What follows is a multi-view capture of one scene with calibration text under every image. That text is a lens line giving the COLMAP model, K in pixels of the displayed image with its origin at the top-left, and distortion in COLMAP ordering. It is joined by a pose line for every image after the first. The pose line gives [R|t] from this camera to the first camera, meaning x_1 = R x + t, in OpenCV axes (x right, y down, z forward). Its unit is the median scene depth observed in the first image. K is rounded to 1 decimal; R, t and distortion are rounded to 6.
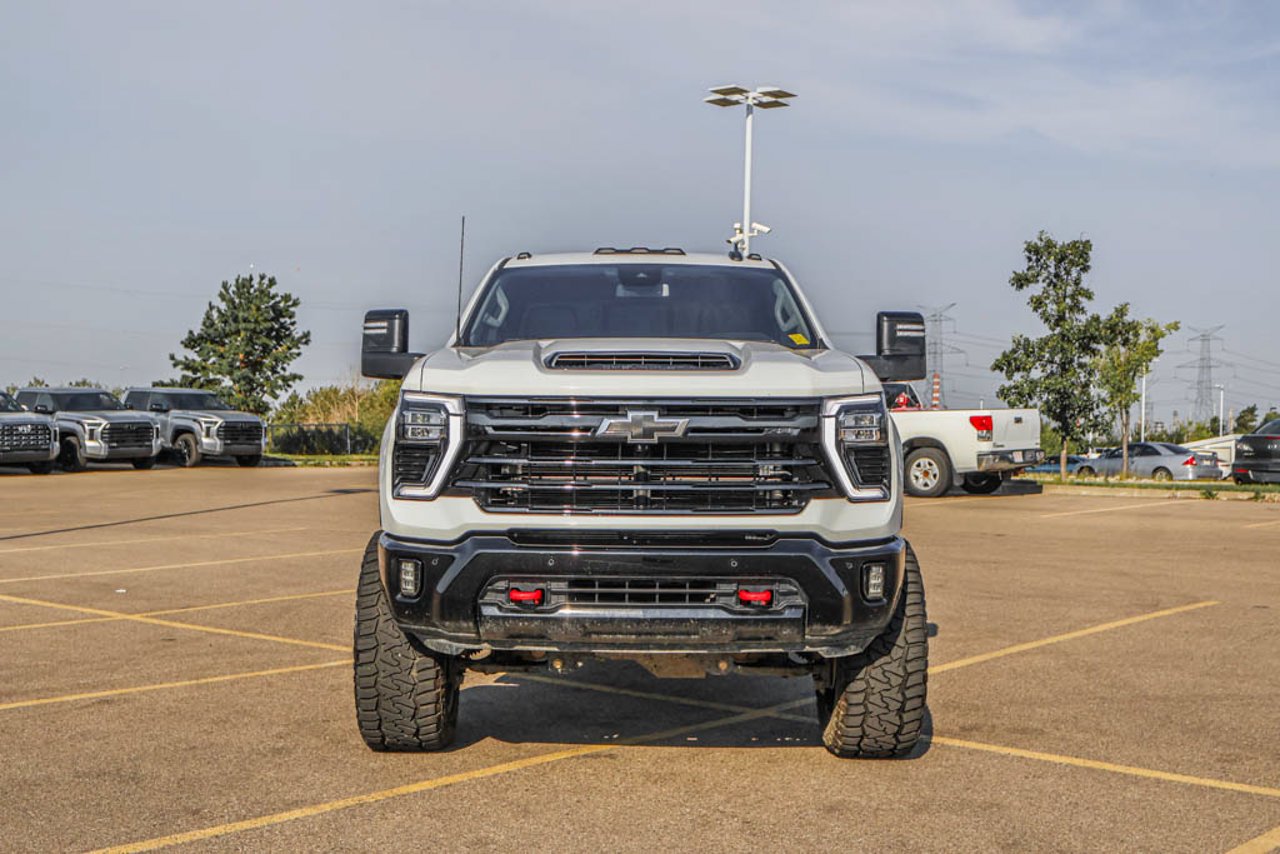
lens RADIAL K [[1658.1, 0, 649.1], [0, 1658.1, 428.0], [0, 0, 1]] dist [0.030720, 0.000000]
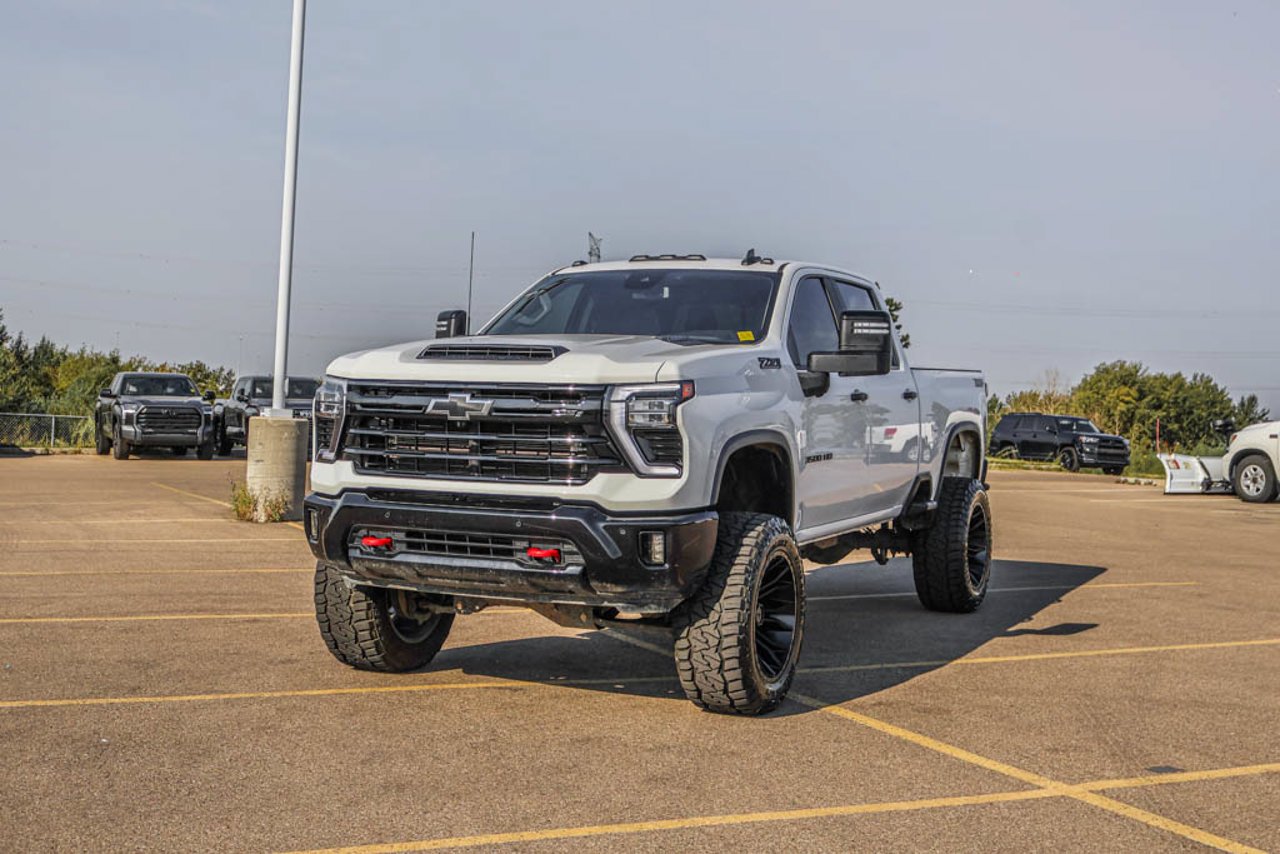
lens RADIAL K [[1658.1, 0, 628.6], [0, 1658.1, 422.6], [0, 0, 1]] dist [0.030720, 0.000000]
pose [[0.905570, 0.024673, -0.423479, 0.586987], [-0.027171, 0.999631, 0.000140, 0.007077], [0.423326, 0.011380, 0.905906, -0.034430]]
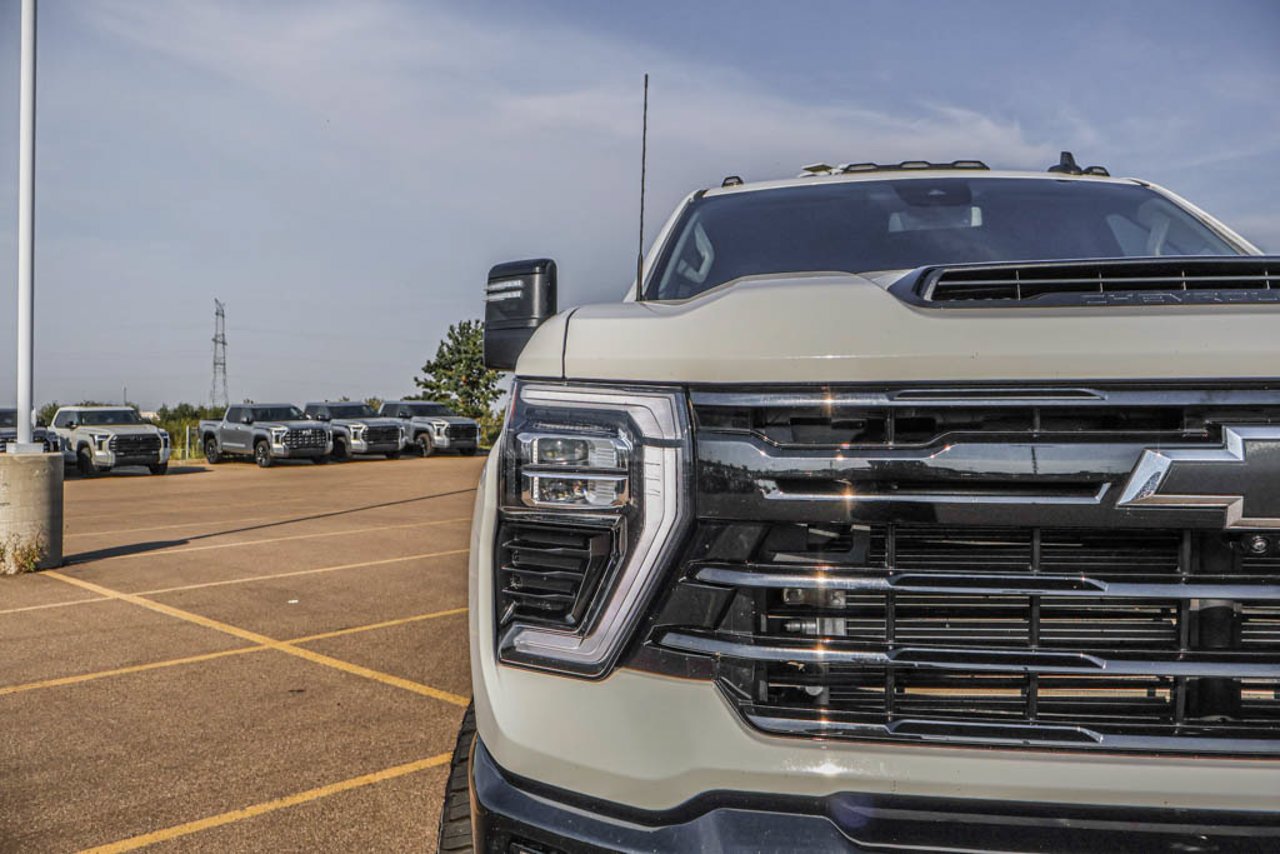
lens RADIAL K [[1086.5, 0, 643.5], [0, 1086.5, 421.2], [0, 0, 1]] dist [-0.006544, 0.011600]
pose [[0.995995, -0.015982, -0.087969, -0.097651], [0.015818, 0.999872, -0.002569, -0.011679], [0.087999, 0.001168, 0.996120, 0.752383]]
